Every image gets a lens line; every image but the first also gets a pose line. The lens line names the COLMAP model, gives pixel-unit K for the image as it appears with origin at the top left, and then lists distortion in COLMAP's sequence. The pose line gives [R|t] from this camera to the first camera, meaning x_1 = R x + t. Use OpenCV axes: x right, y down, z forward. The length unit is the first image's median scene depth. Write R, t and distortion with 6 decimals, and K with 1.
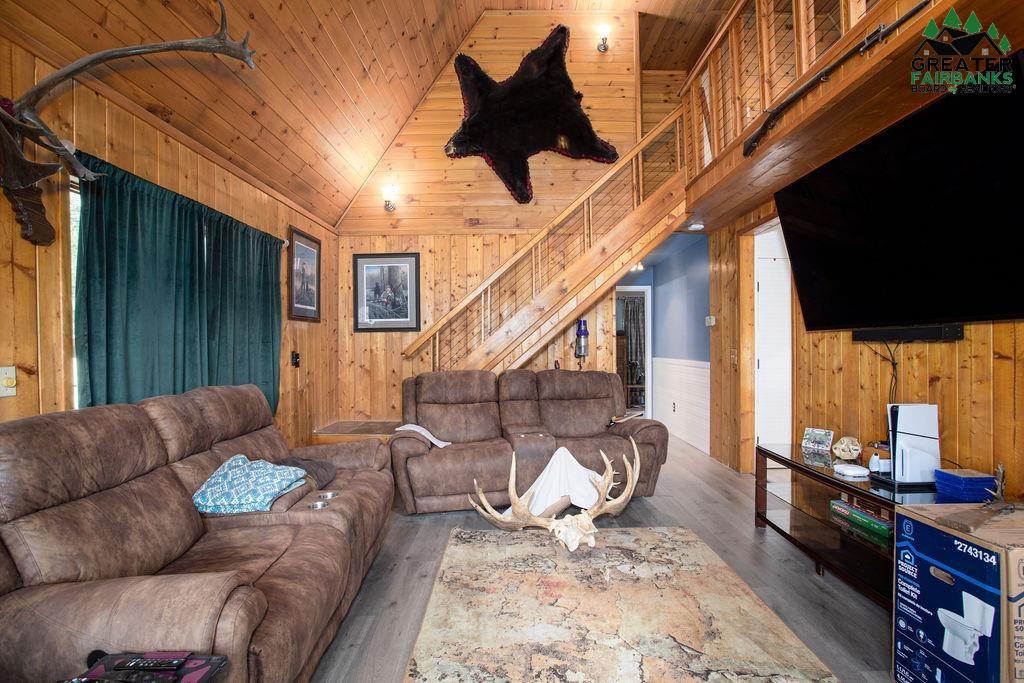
lens RADIAL K [[500.7, 0, 516.8], [0, 500.7, 344.4], [0, 0, 1]] dist [-0.070836, 0.031531]
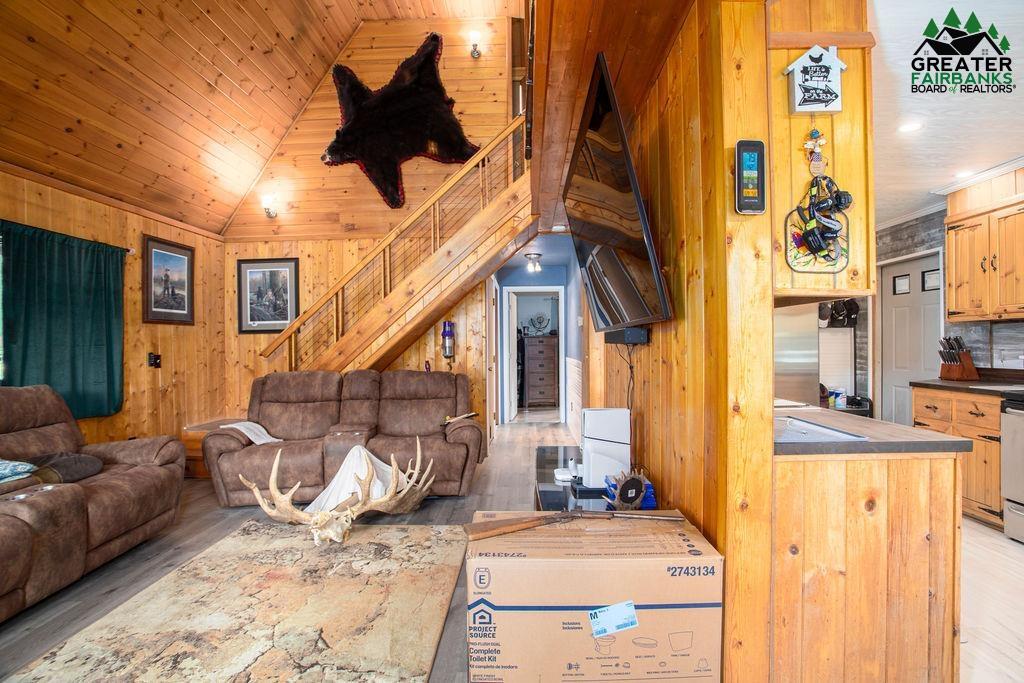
lens RADIAL K [[491.8, 0, 513.9], [0, 491.8, 344.4], [0, 0, 1]] dist [-0.068860, 0.027590]
pose [[0.999455, -0.002547, -0.032921, 0.294404], [0.002675, 0.999989, 0.003846, -0.005001], [0.032911, -0.003932, 0.999451, -0.000516]]
